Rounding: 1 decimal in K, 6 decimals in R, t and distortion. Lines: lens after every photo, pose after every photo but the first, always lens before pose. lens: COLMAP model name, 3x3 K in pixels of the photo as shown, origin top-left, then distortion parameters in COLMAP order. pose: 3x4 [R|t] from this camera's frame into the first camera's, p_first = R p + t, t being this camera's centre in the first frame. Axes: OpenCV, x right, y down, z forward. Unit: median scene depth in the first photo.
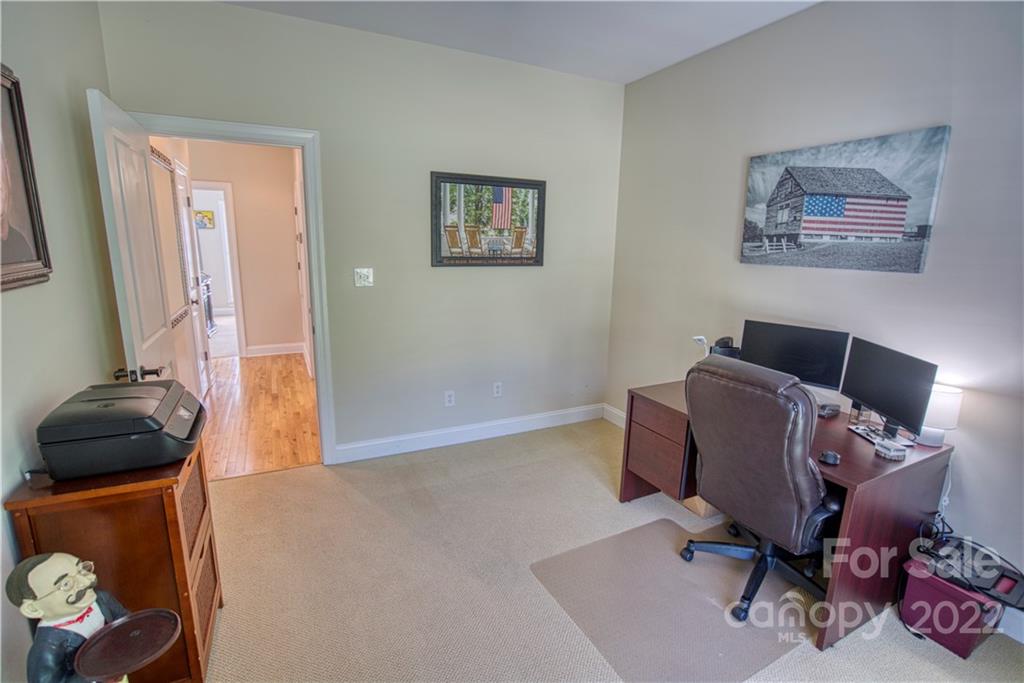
lens RADIAL K [[470.8, 0, 510.0], [0, 470.8, 343.5], [0, 0, 1]] dist [-0.053361, 0.019104]
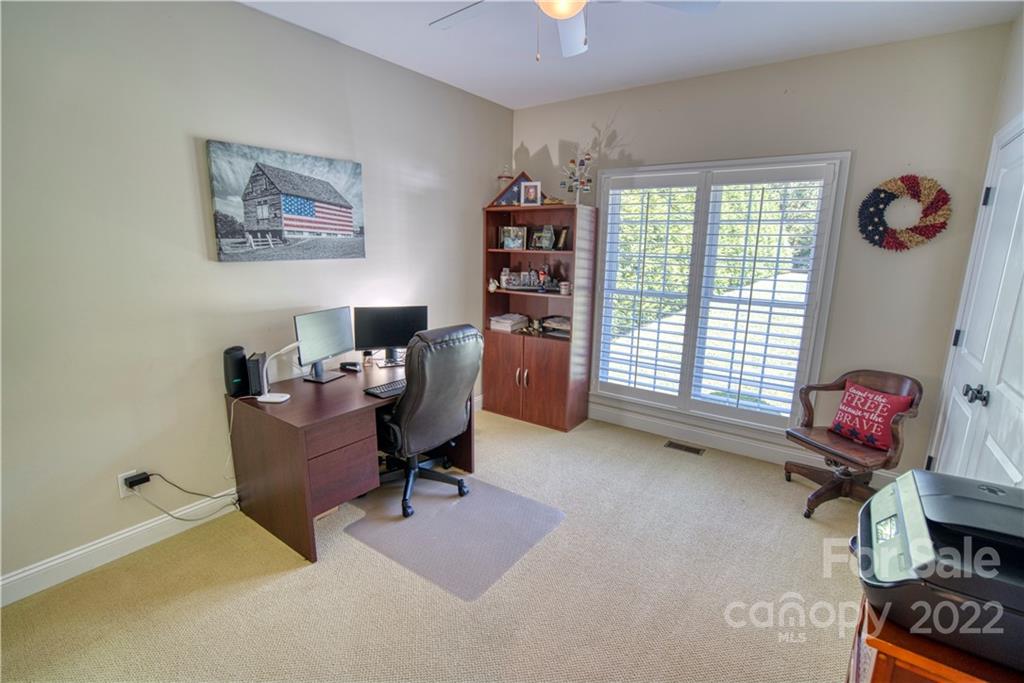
lens RADIAL K [[470.8, 0, 510.0], [0, 470.8, 343.5], [0, 0, 1]] dist [-0.053361, 0.019104]
pose [[-0.458525, -0.213221, 0.862724, -0.616738], [0.160988, 0.934799, 0.316597, -0.250450], [-0.873978, 0.284056, -0.394302, 1.049641]]
